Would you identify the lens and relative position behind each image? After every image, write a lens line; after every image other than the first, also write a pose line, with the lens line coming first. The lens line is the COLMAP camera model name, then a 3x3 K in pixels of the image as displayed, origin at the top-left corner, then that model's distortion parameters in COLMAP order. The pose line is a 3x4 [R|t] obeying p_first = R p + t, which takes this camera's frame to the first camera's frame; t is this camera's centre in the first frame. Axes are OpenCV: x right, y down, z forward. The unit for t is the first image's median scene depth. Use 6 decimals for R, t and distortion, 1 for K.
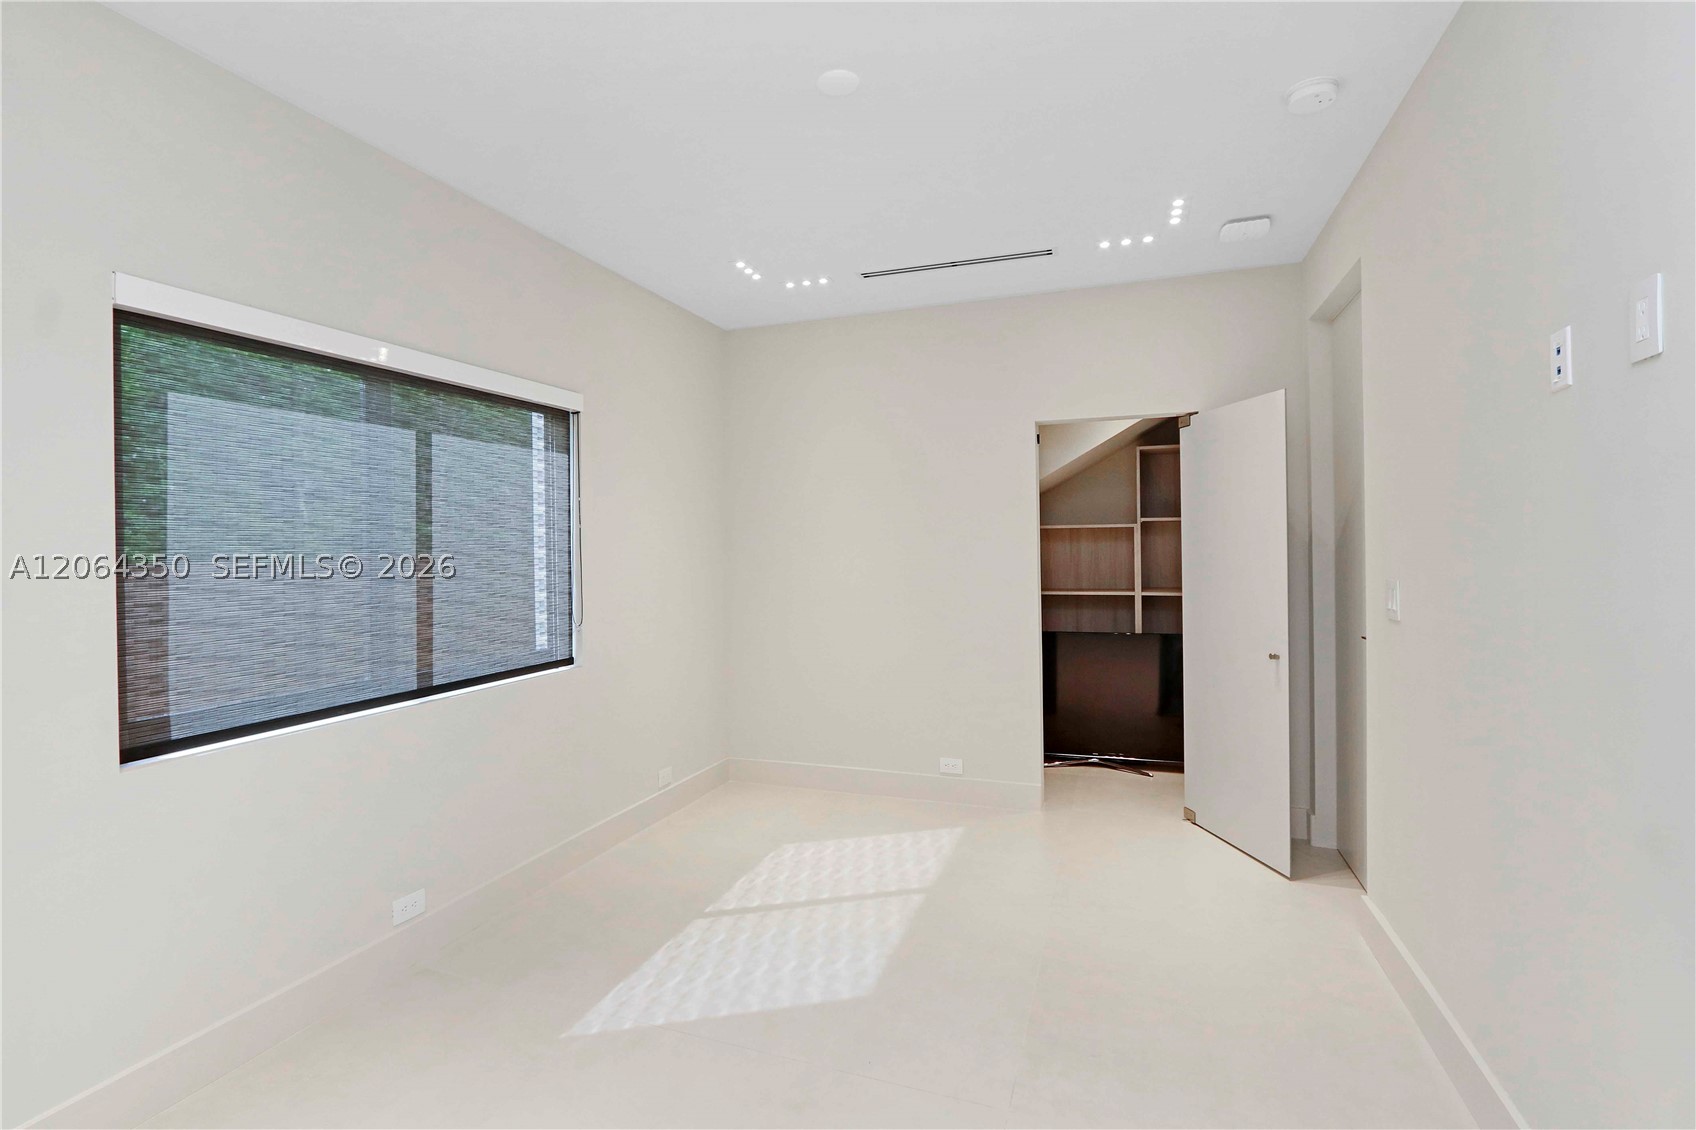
lens RADIAL K [[797.8, 0, 831.0], [0, 797.8, 539.8], [0, 0, 1]] dist [-0.003241, -0.000258]
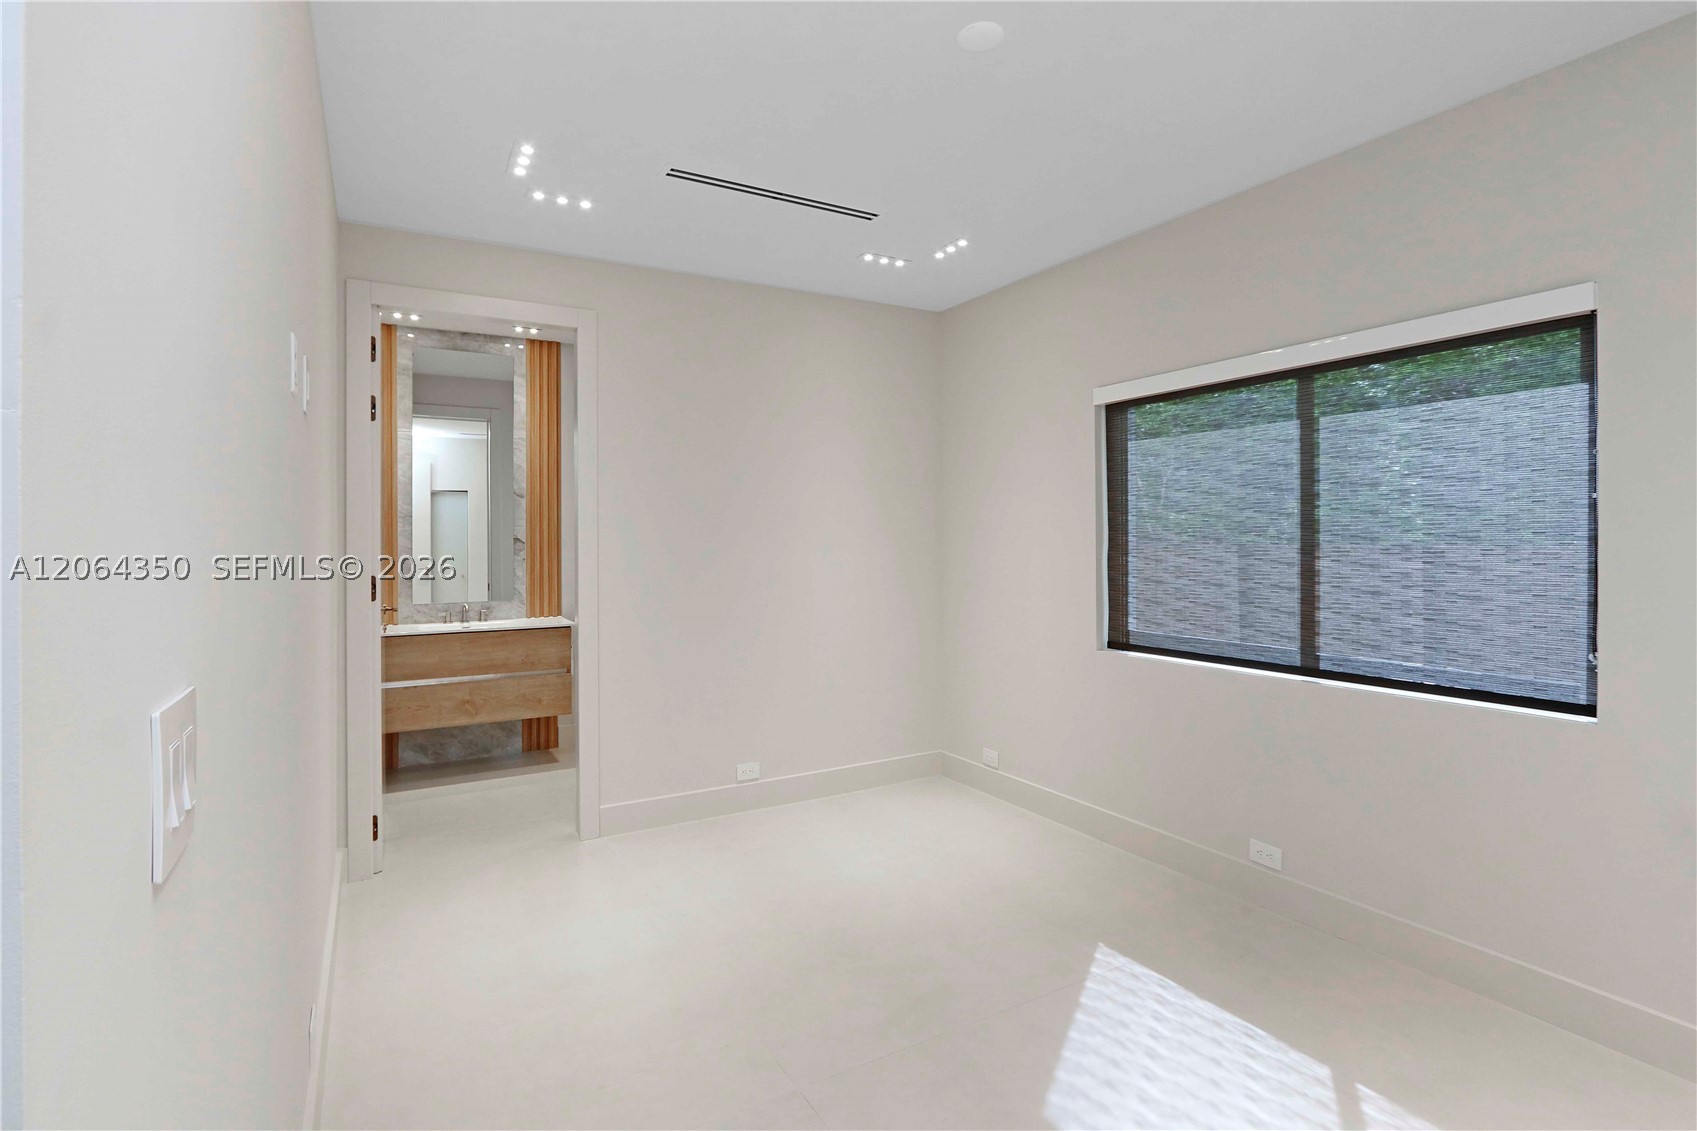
lens RADIAL K [[812.5, 0, 836.5], [0, 812.5, 545.8], [0, 0, 1]] dist [-0.001423, -0.000266]
pose [[-0.637836, -0.009138, -0.770118, 0.715175], [-0.009232, 0.999948, -0.004220, 0.040817], [0.770117, 0.004418, -0.637888, 1.253876]]
